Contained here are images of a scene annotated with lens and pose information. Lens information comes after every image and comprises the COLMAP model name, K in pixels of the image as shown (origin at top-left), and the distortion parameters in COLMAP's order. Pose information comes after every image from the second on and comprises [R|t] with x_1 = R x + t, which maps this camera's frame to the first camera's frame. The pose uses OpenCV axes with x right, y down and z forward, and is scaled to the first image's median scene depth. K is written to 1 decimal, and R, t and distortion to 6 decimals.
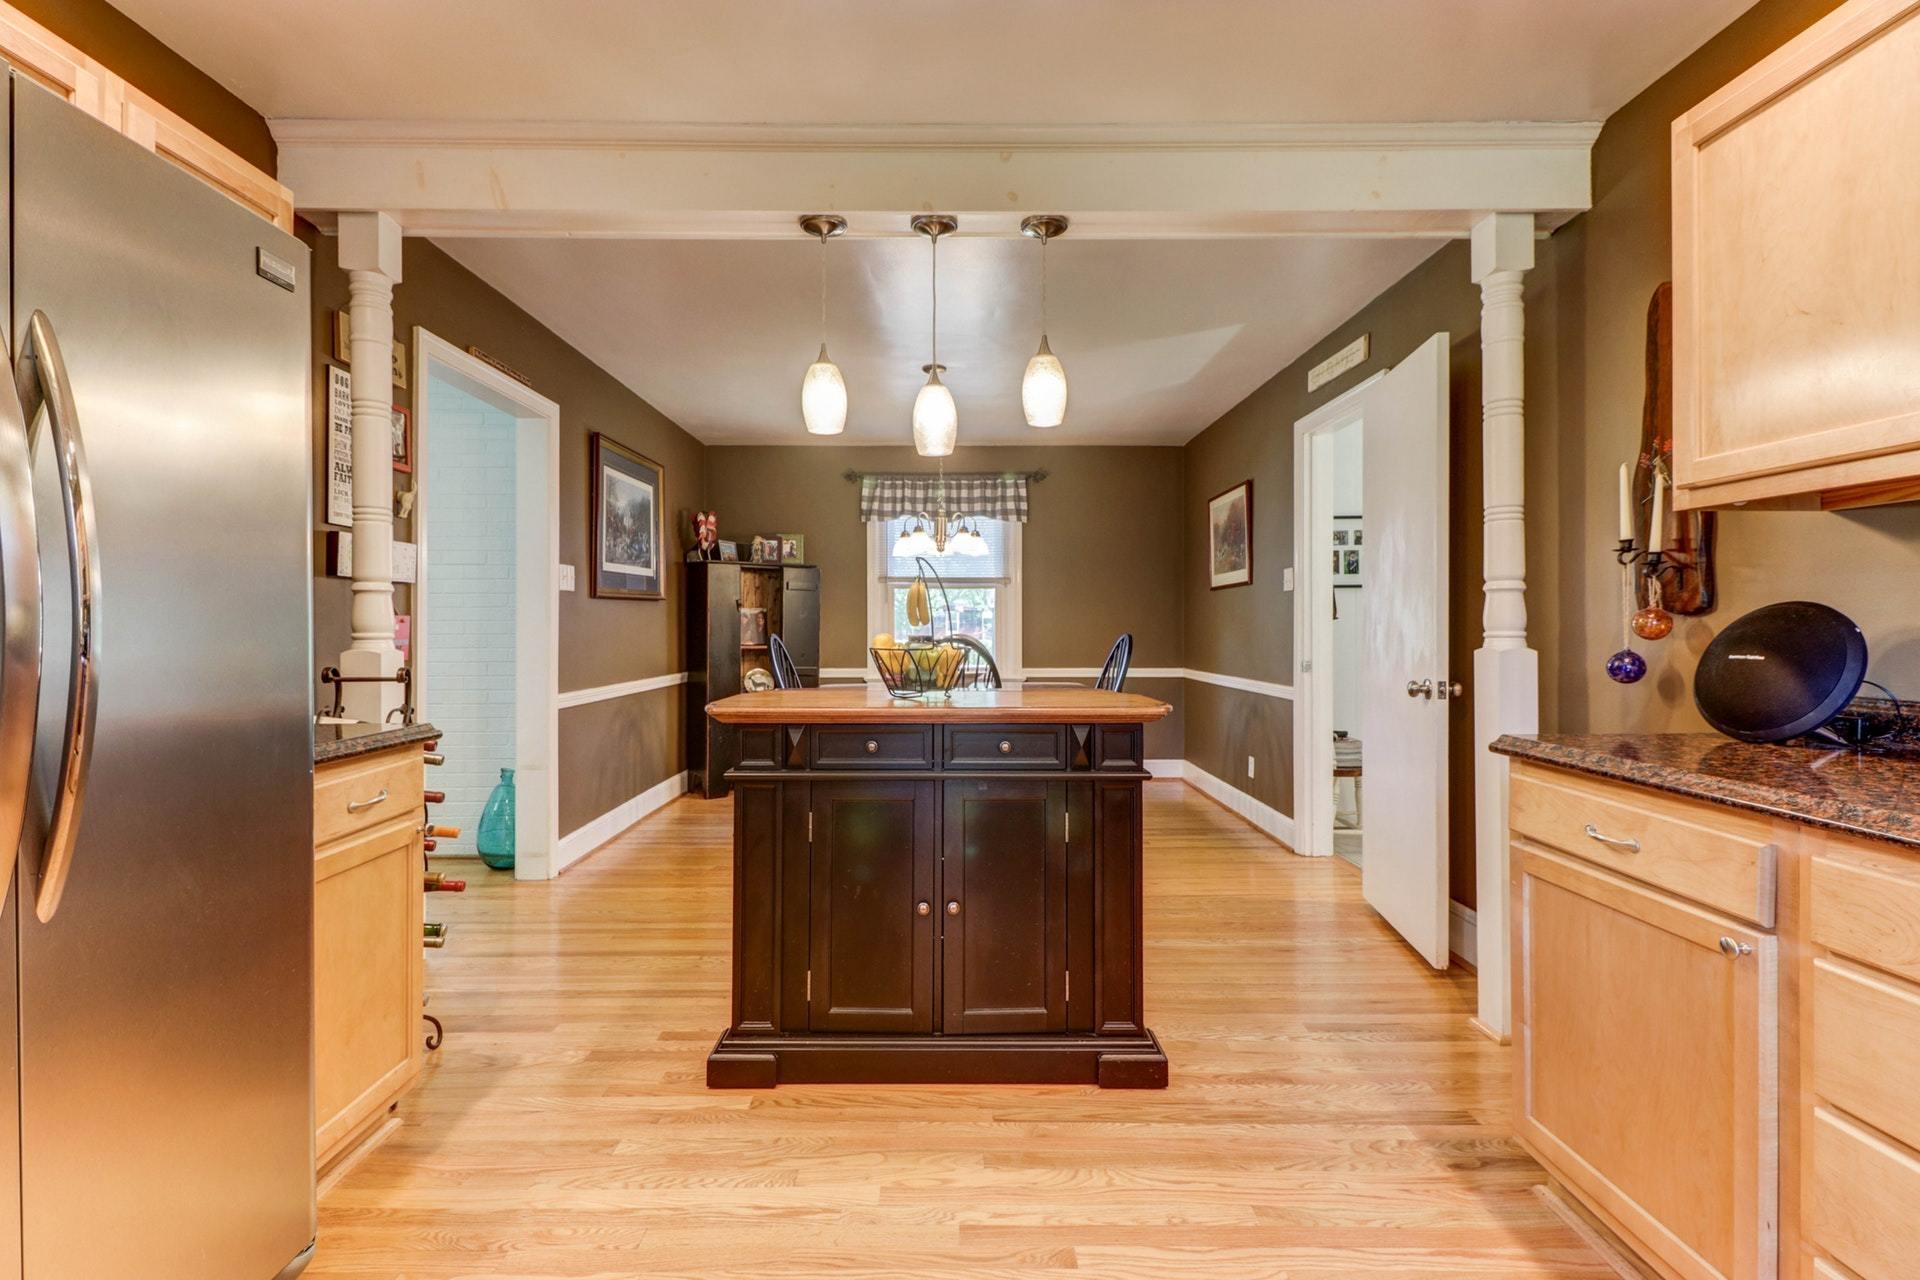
lens RADIAL K [[890.1, 0, 928.0], [0, 890.1, 631.5], [0, 0, 1]] dist [0.027785, -0.019312]
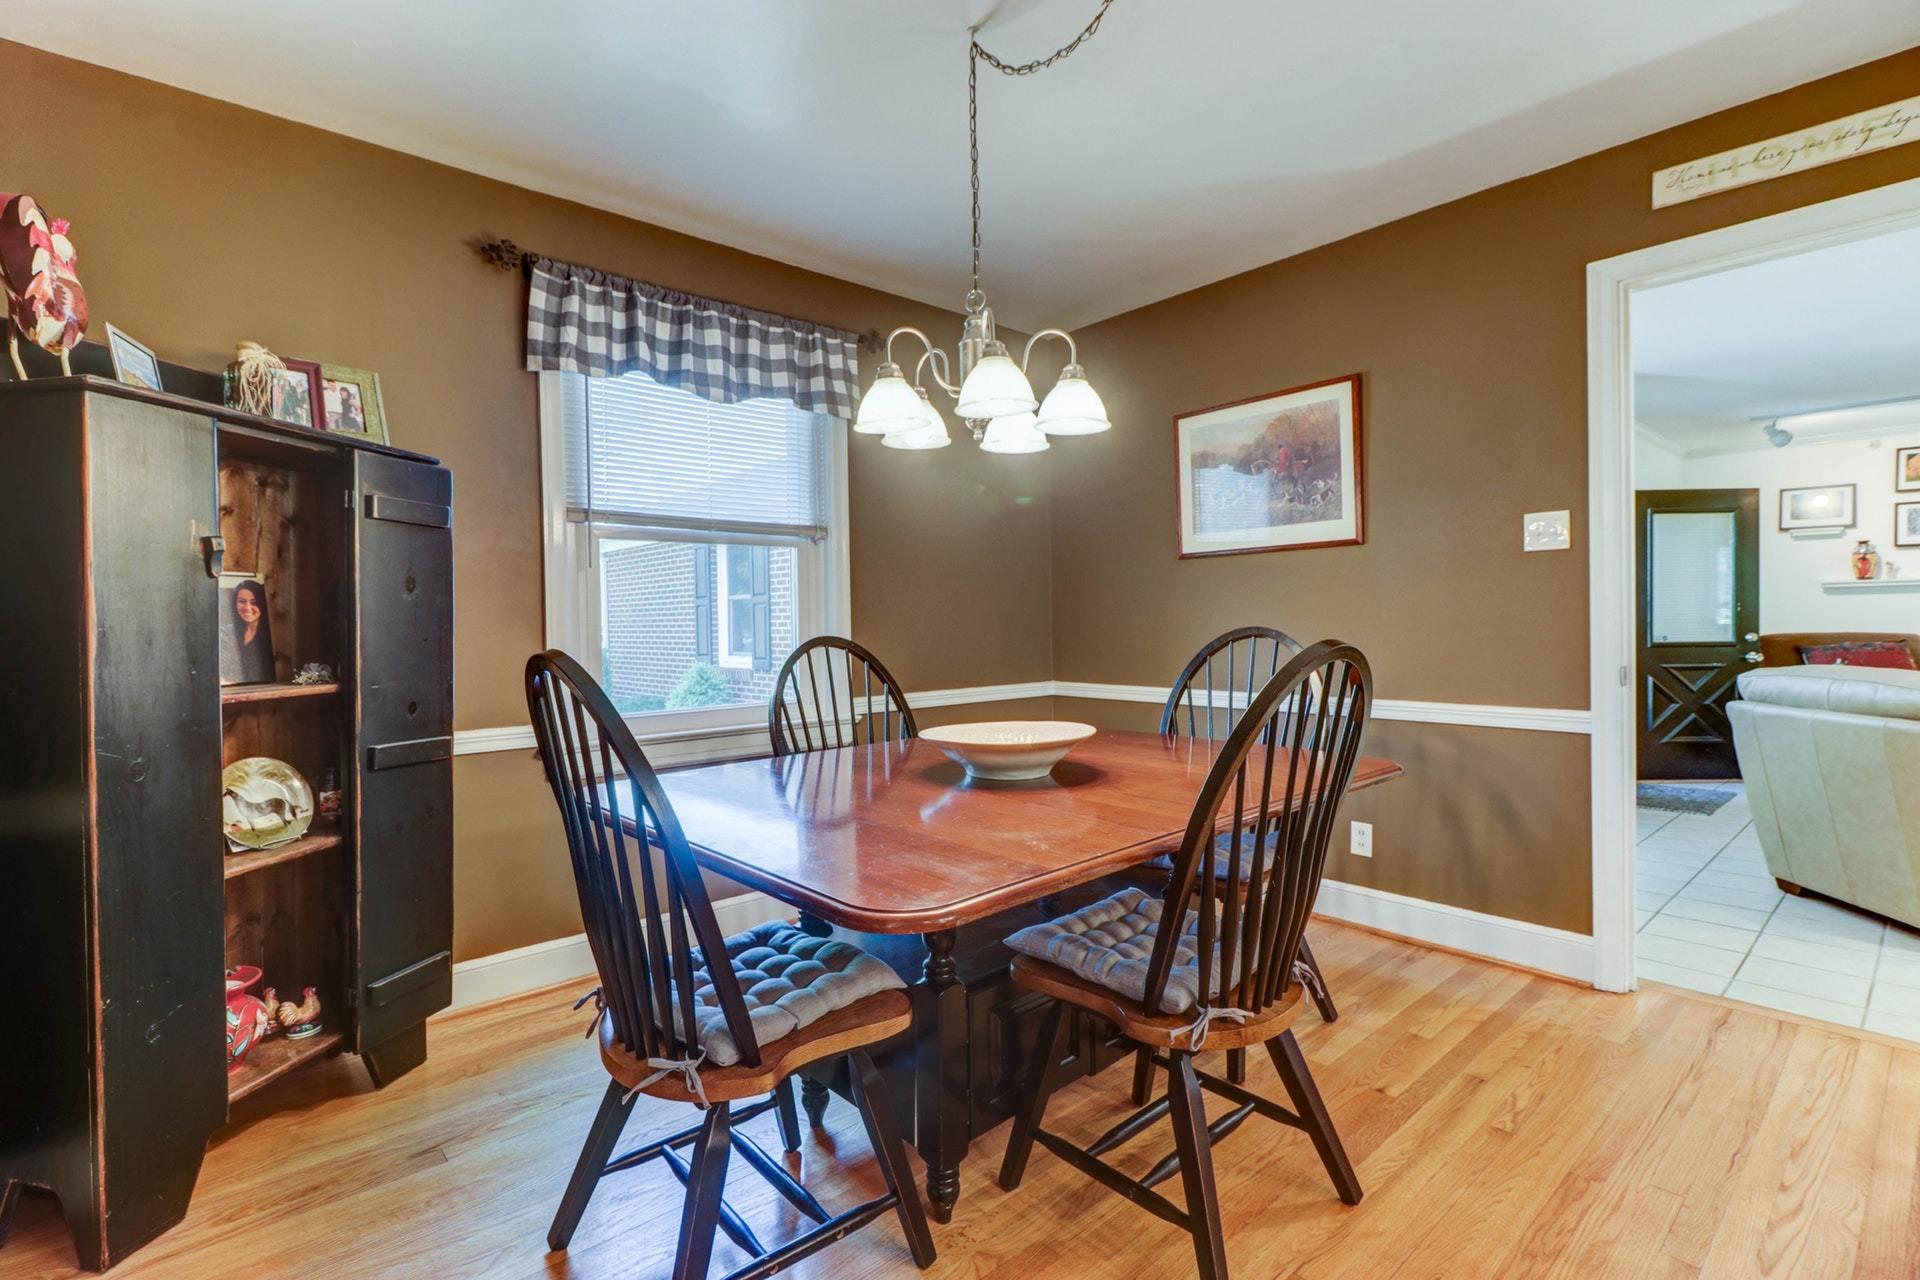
lens RADIAL K [[890.1, 0, 928.0], [0, 890.1, 631.5], [0, 0, 1]] dist [0.027785, -0.019312]
pose [[0.756865, -0.019413, 0.653283, -0.210366], [0.017982, 0.999799, 0.008877, -0.002771], [-0.653324, 0.005028, 0.757062, 0.573308]]
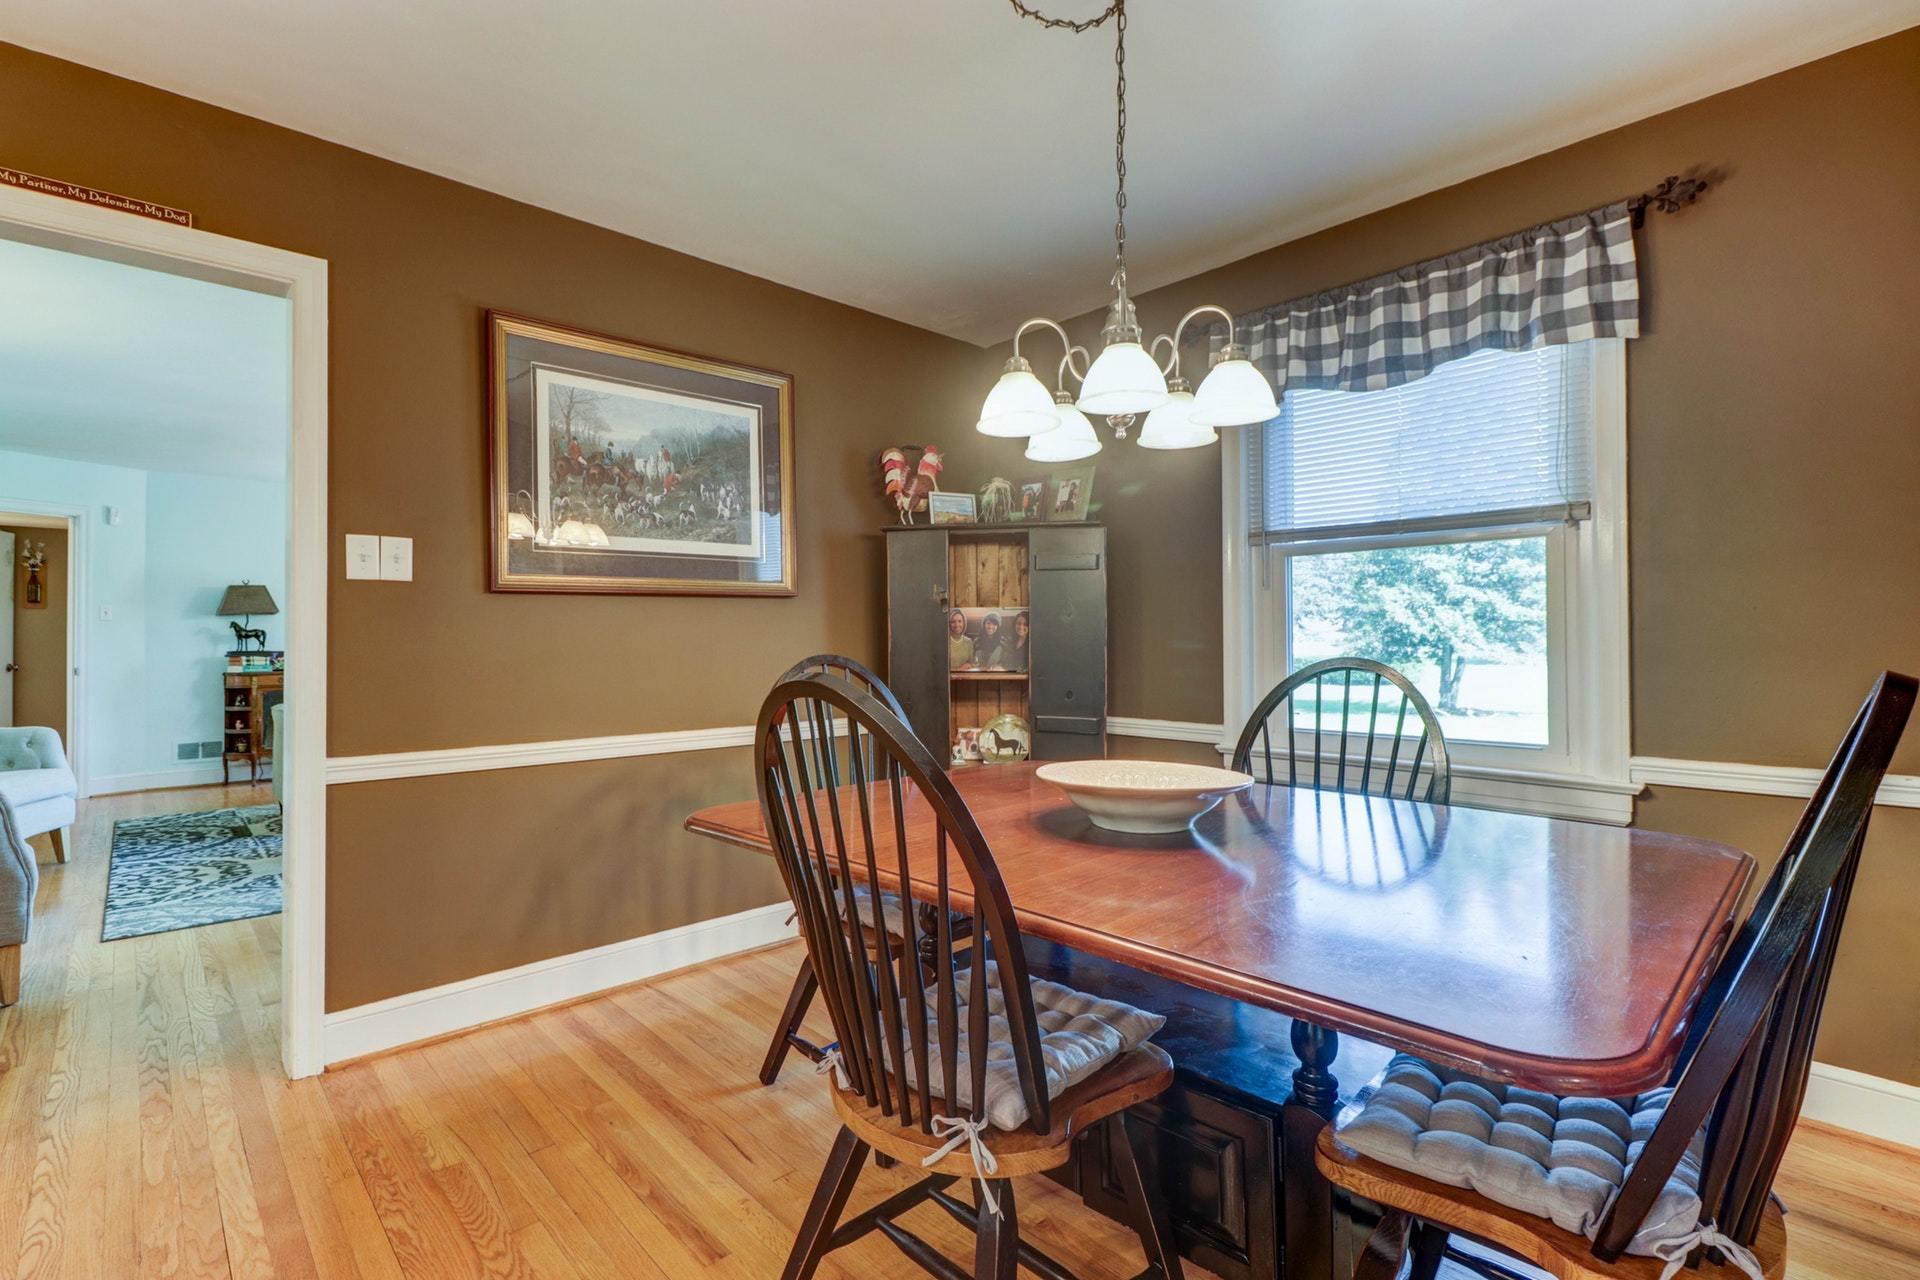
lens RADIAL K [[890.1, 0, 928.0], [0, 890.1, 631.5], [0, 0, 1]] dist [0.027785, -0.019312]
pose [[0.677049, -0.008740, -0.735886, 0.181183], [-0.002254, 0.999900, -0.013950, -0.002447], [0.735935, 0.011103, 0.676962, 0.565460]]
